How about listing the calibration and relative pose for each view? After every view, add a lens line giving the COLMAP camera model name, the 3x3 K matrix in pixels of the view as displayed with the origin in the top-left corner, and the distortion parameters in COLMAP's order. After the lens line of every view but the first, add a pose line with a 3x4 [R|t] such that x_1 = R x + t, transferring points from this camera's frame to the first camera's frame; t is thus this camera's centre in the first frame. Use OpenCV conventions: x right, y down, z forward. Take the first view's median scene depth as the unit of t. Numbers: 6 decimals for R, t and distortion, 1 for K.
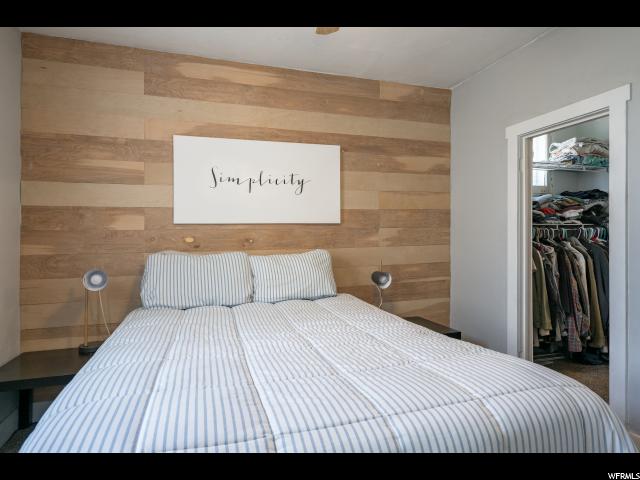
lens RADIAL K [[345.3, 0, 320.0], [0, 345.3, 244.8], [0, 0, 1]] dist [0.020139, 0.001132]
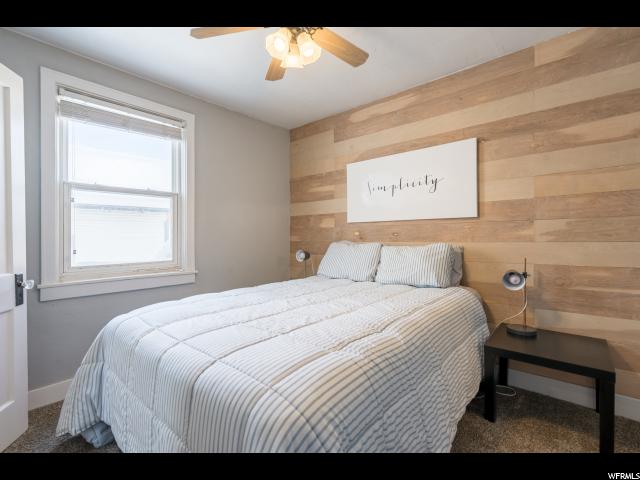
lens RADIAL K [[301.6, 0, 320.3], [0, 301.6, 234.2], [0, 0, 1]] dist [0.005043, 0.001540]
pose [[0.537942, 0.009020, -0.842934, 0.575600], [-0.002595, 0.999956, 0.009044, -0.021103], [0.842978, -0.002677, 0.537941, 0.179365]]
